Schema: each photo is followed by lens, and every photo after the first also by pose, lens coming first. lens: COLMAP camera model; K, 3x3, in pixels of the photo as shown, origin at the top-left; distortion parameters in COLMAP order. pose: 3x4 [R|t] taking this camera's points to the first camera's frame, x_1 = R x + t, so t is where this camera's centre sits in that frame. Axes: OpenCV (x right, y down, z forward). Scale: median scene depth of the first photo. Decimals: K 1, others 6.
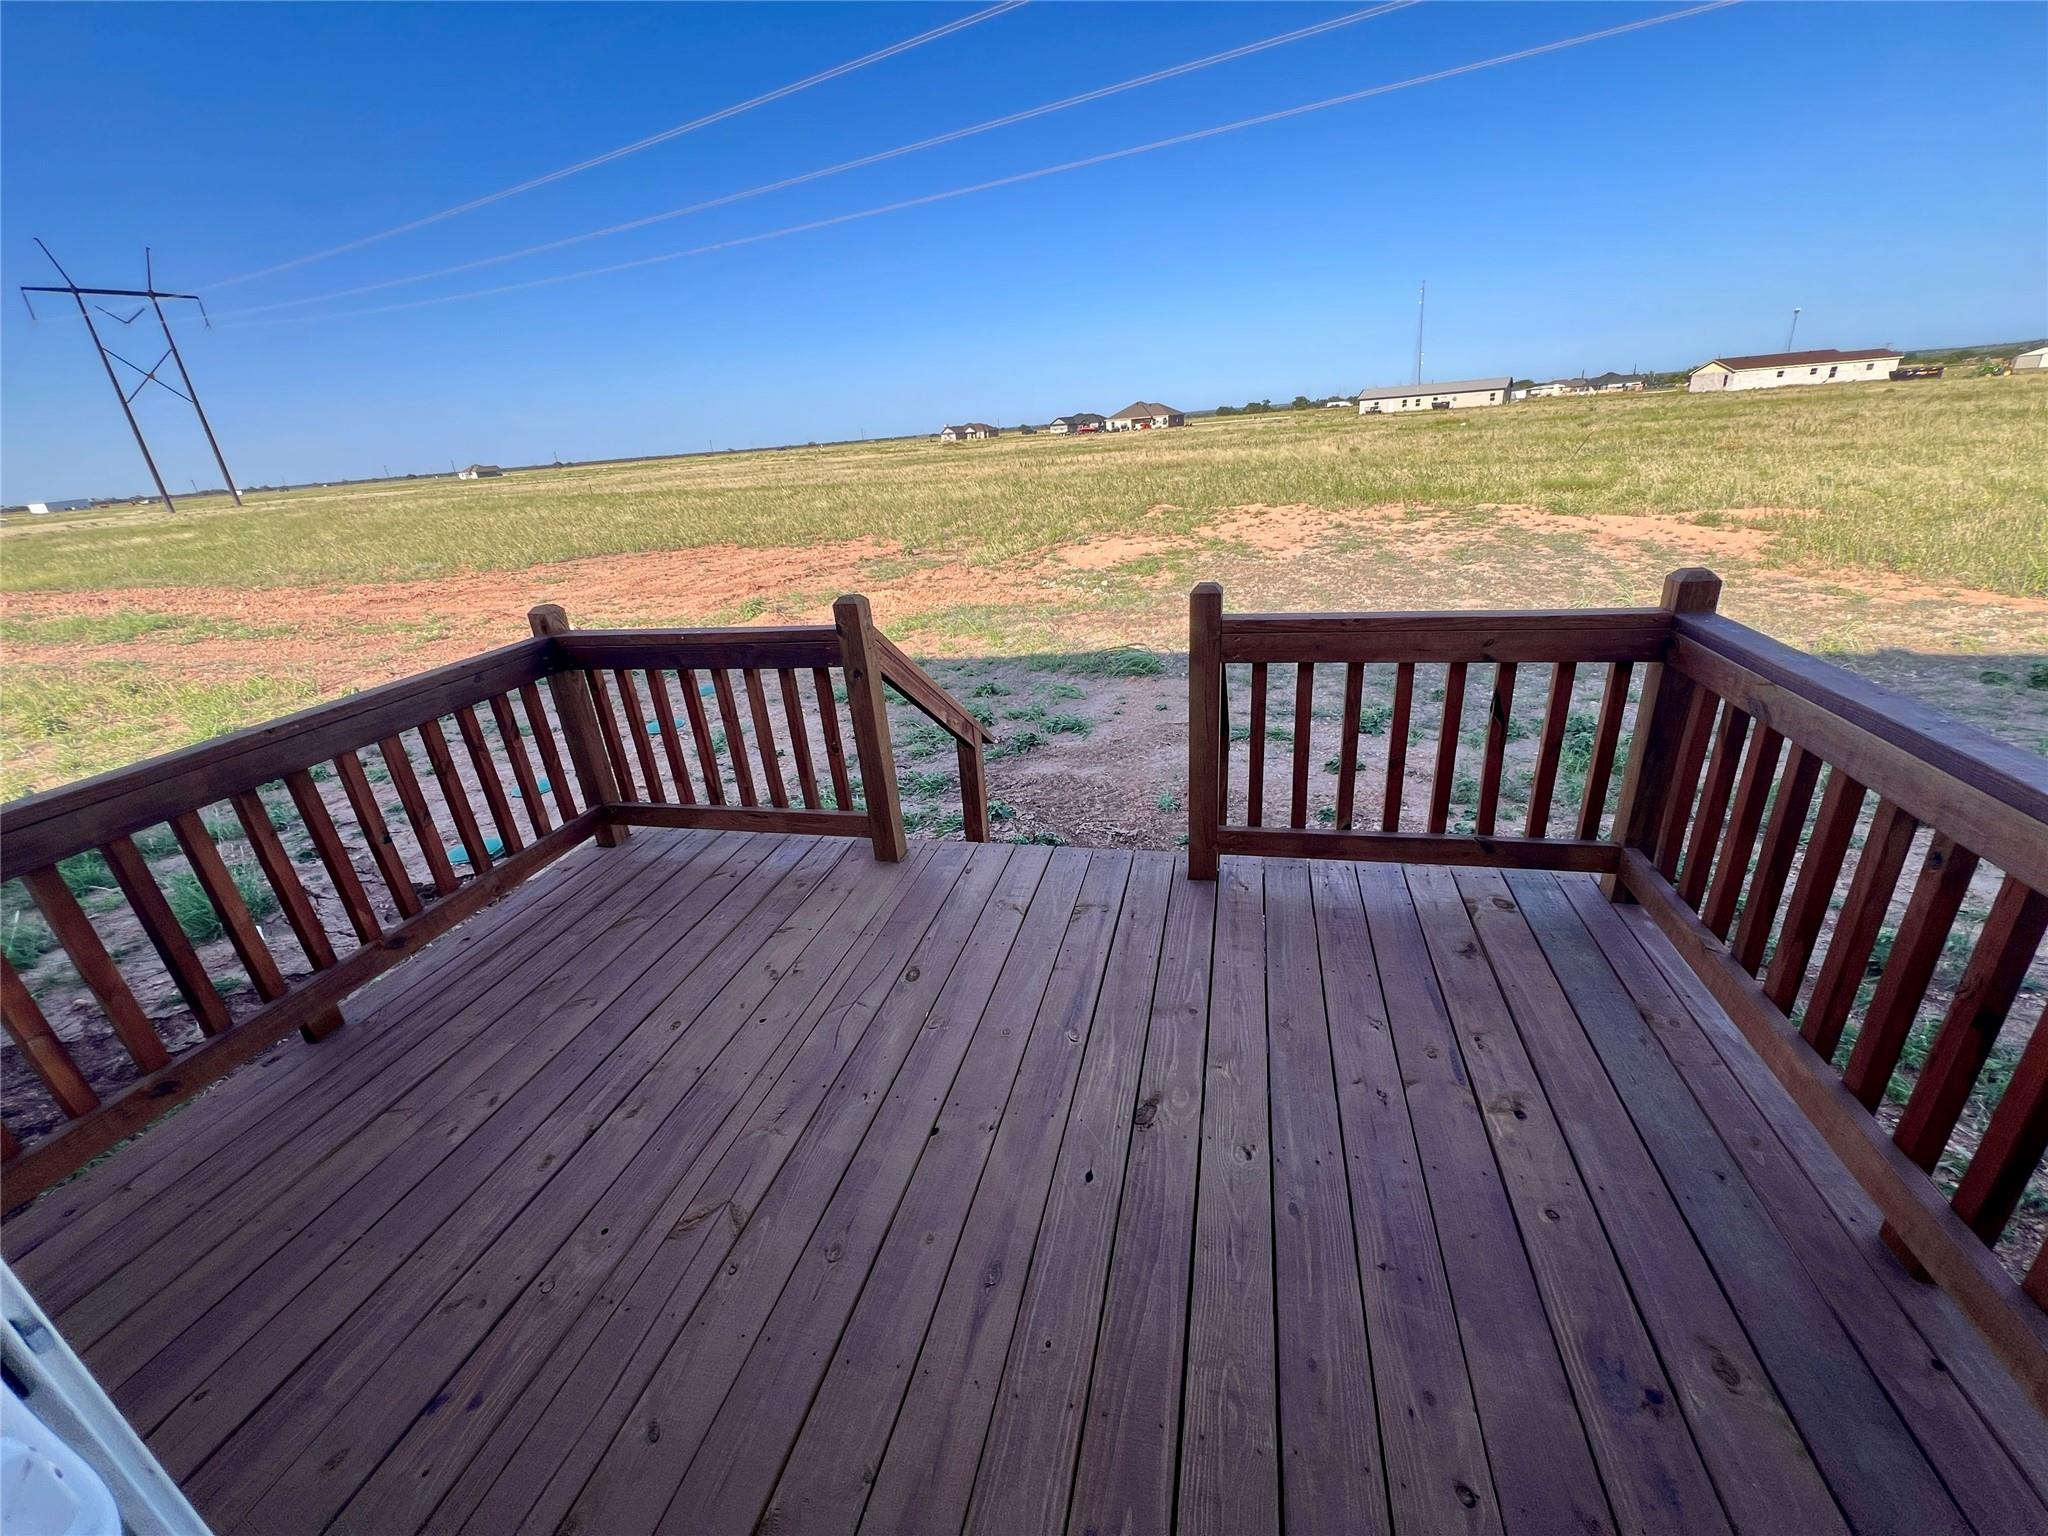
lens RADIAL K [[830.0, 0, 1027.6], [0, 830.0, 770.3], [0, 0, 1]] dist [0.000238, 0.000299]
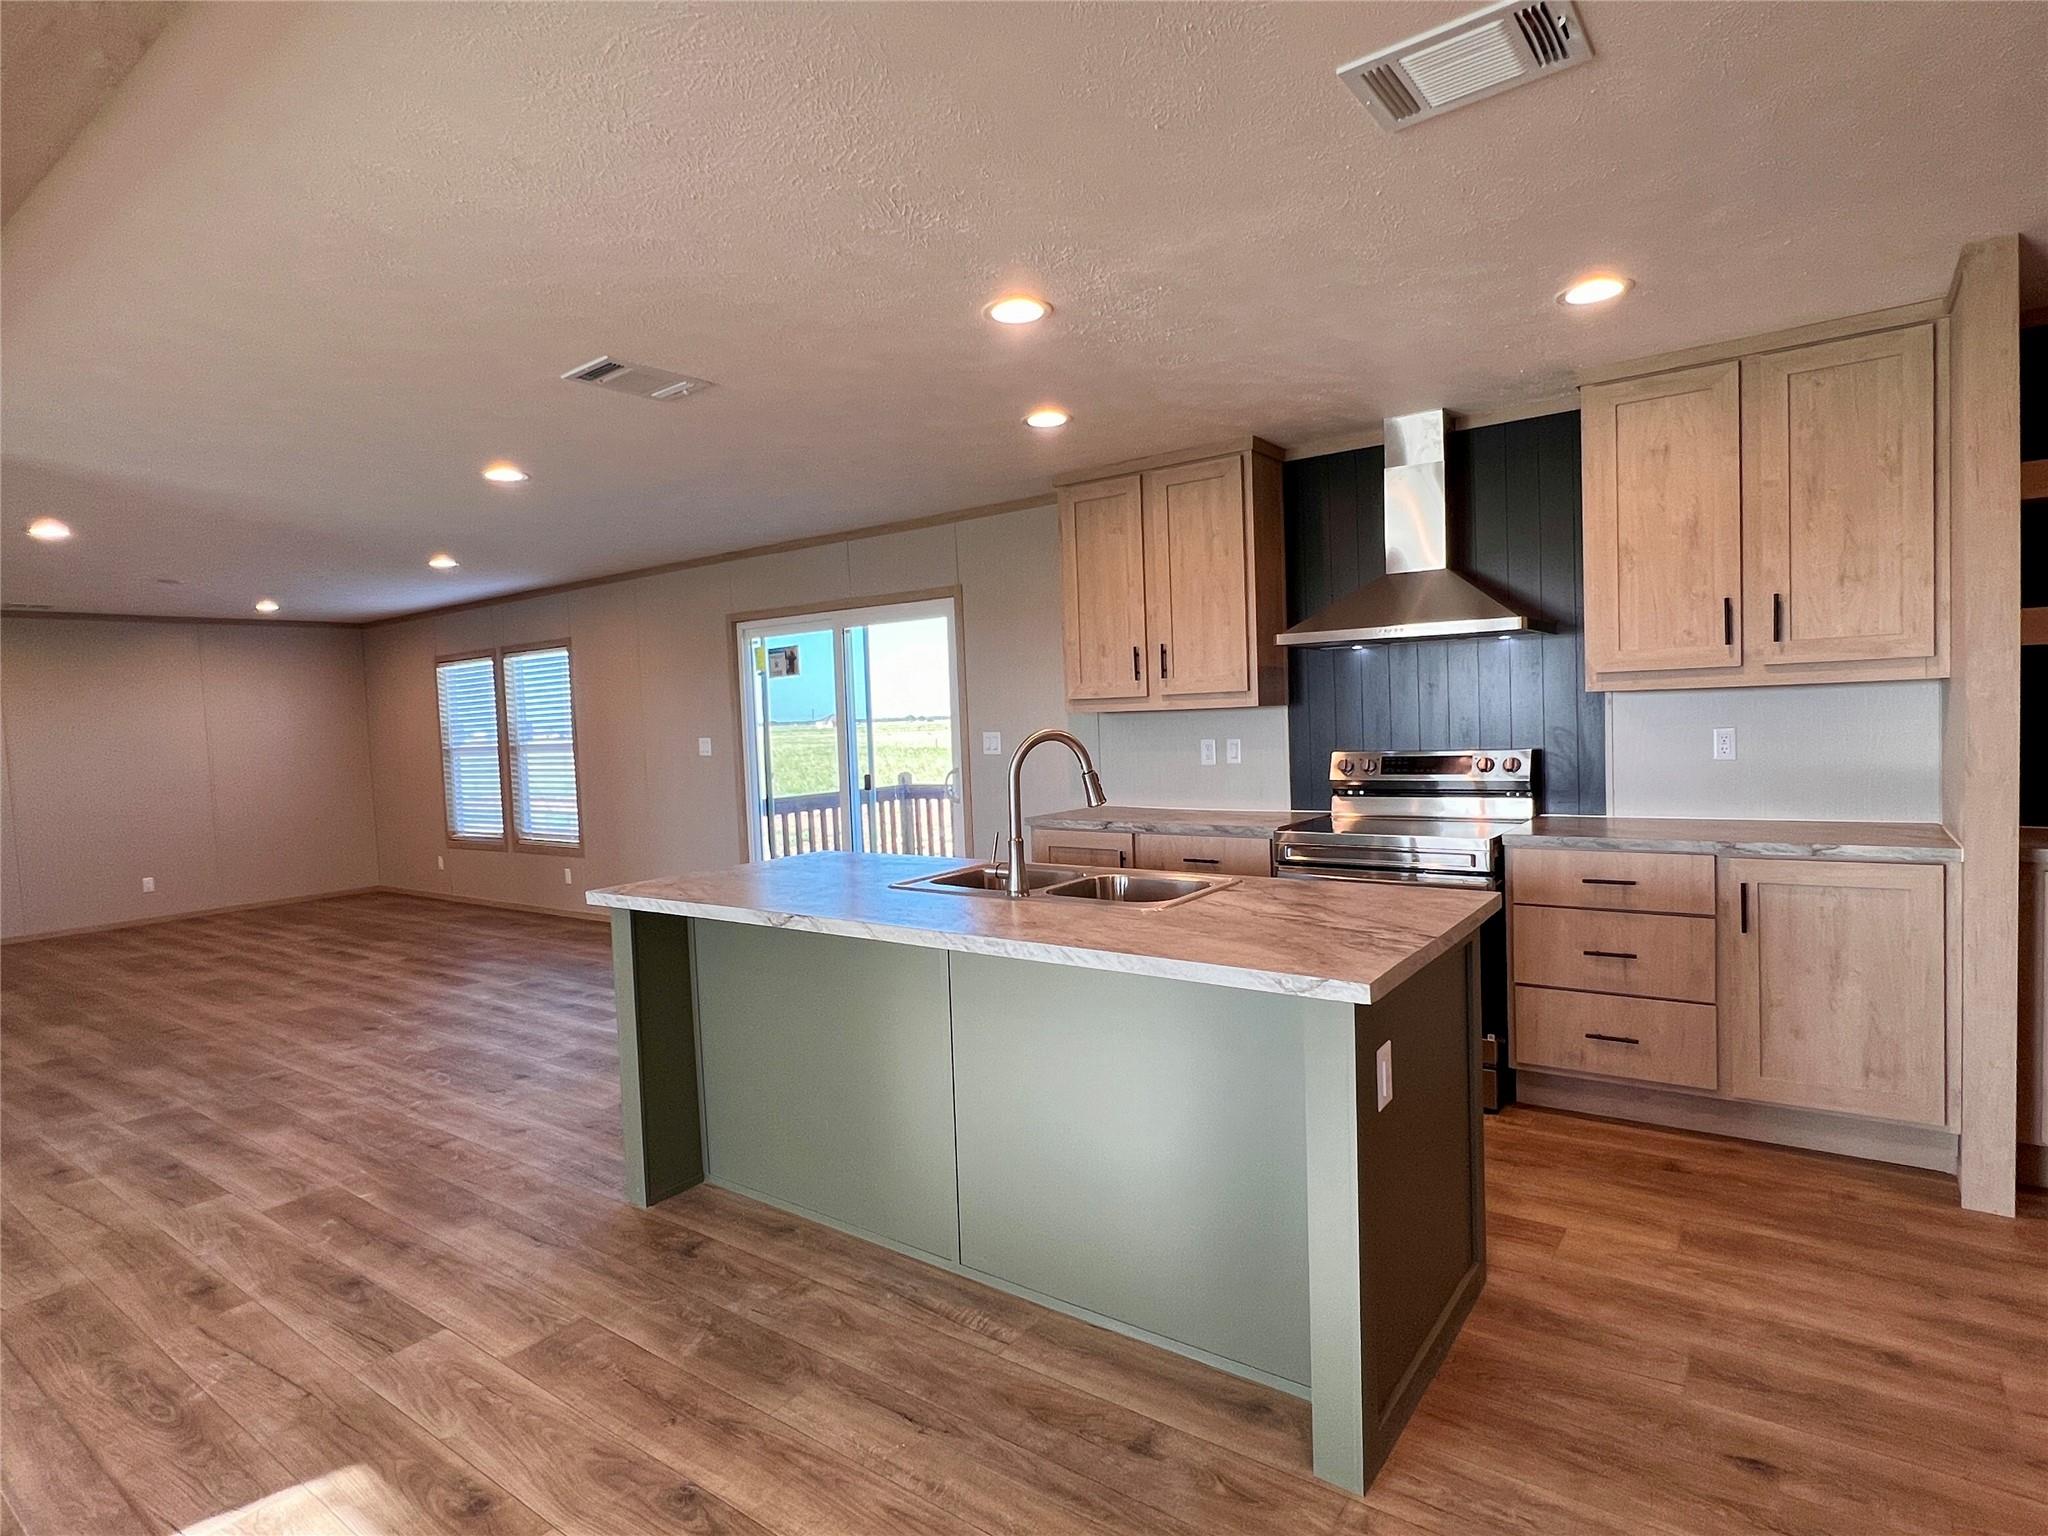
lens RADIAL K [[1069.4, 0, 1019.0], [0, 1069.4, 760.4], [0, 0, 1]] dist [0.002947, 0.000336]
pose [[0.924999, 0.058376, -0.375457, 0.115247], [-0.176095, 0.941465, -0.287460, 0.077706], [0.336699, 0.332017, 0.881135, -0.212443]]
